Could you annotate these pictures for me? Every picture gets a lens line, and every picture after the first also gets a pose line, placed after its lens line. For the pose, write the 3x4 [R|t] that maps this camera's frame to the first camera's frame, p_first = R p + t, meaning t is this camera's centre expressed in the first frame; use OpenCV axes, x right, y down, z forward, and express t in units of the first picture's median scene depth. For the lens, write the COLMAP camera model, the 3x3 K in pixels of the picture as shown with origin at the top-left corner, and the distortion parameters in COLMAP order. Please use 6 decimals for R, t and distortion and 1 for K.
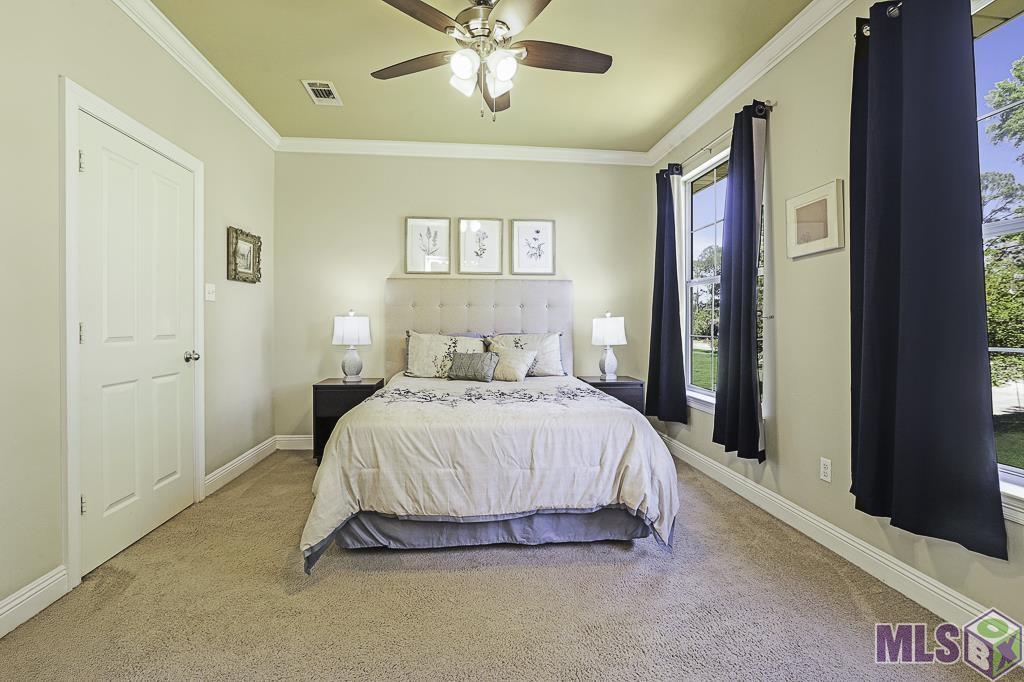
lens RADIAL K [[477.1, 0, 513.6], [0, 477.1, 335.5], [0, 0, 1]] dist [-0.048322, 0.025099]
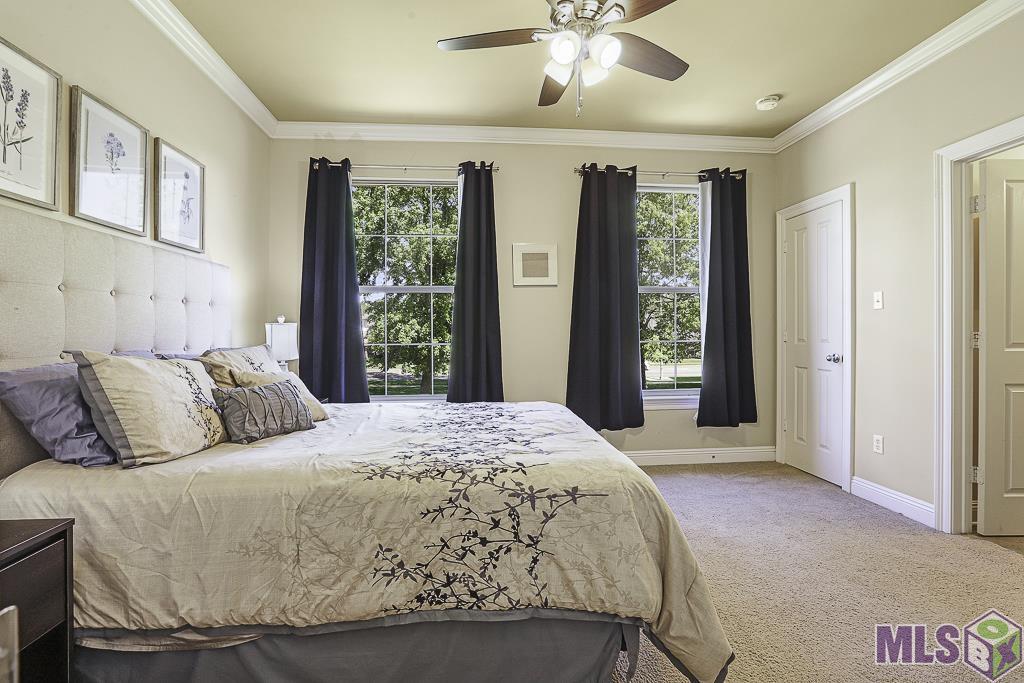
lens RADIAL K [[477.1, 0, 513.6], [0, 477.1, 336.0], [0, 0, 1]] dist [-0.048322, 0.025099]
pose [[0.013502, -0.012776, 0.999827, -0.537066], [0.023543, 0.999645, 0.012456, -0.017383], [-0.999632, 0.023371, 0.013798, 0.606192]]
